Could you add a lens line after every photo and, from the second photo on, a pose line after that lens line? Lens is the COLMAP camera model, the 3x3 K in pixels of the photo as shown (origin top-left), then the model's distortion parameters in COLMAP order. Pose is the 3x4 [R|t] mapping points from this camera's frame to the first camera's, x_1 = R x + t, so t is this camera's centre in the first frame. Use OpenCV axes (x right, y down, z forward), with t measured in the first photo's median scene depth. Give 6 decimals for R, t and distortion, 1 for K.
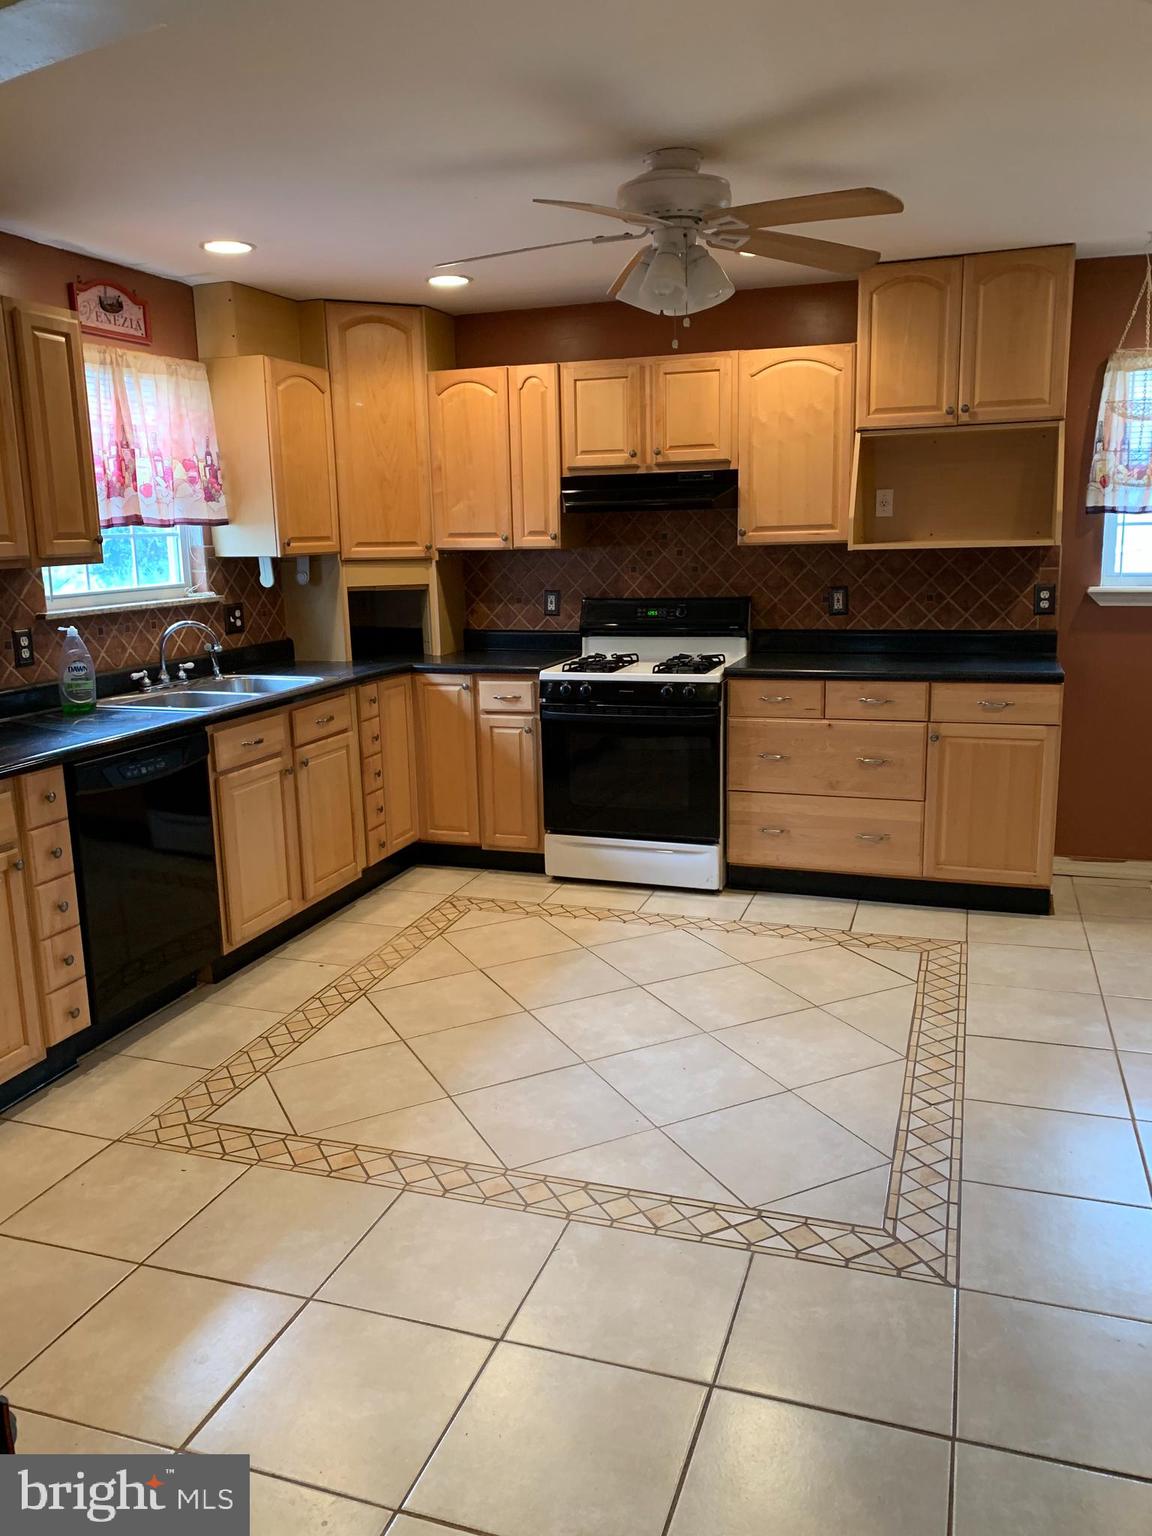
lens RADIAL K [[1167.0, 0, 576.0], [0, 1167.0, 768.0], [0, 0, 1]] dist [0.115901, -0.239549]
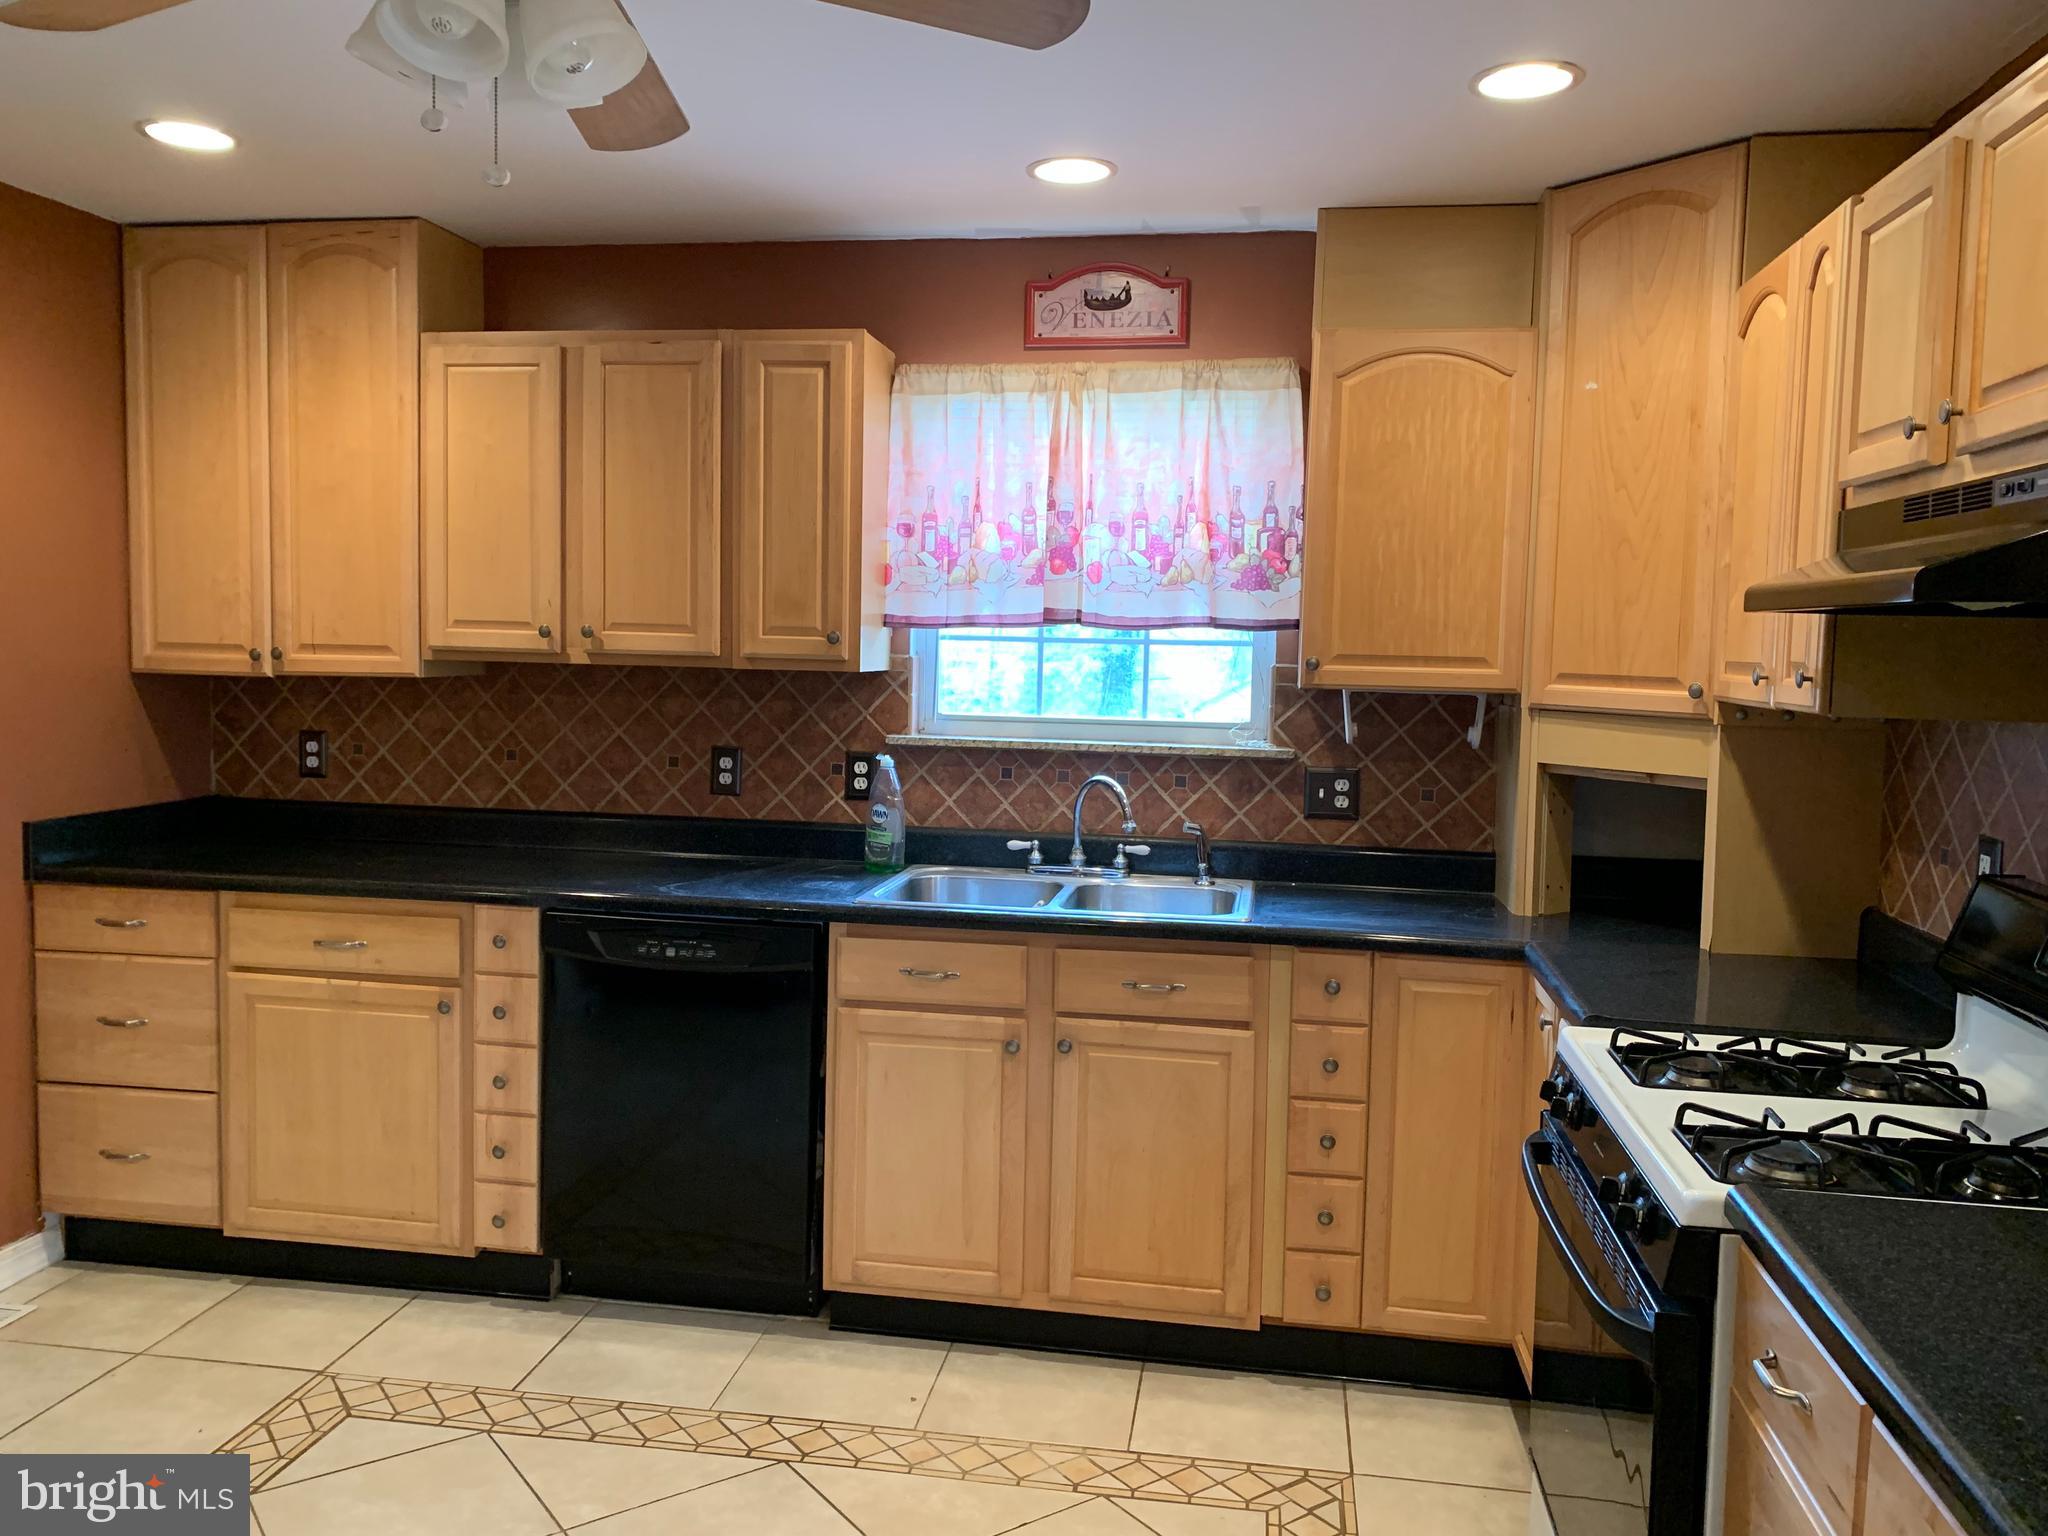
lens RADIAL K [[1556.0, 0, 1026.0], [0, 1556.0, 758.3], [0, 0, 1]] dist [0.115901, -0.239549]
pose [[0.164428, 0.101768, -0.981125, 0.476380], [-0.226962, 0.971879, 0.062772, -0.178968], [0.959923, 0.212356, 0.182902, 0.821675]]
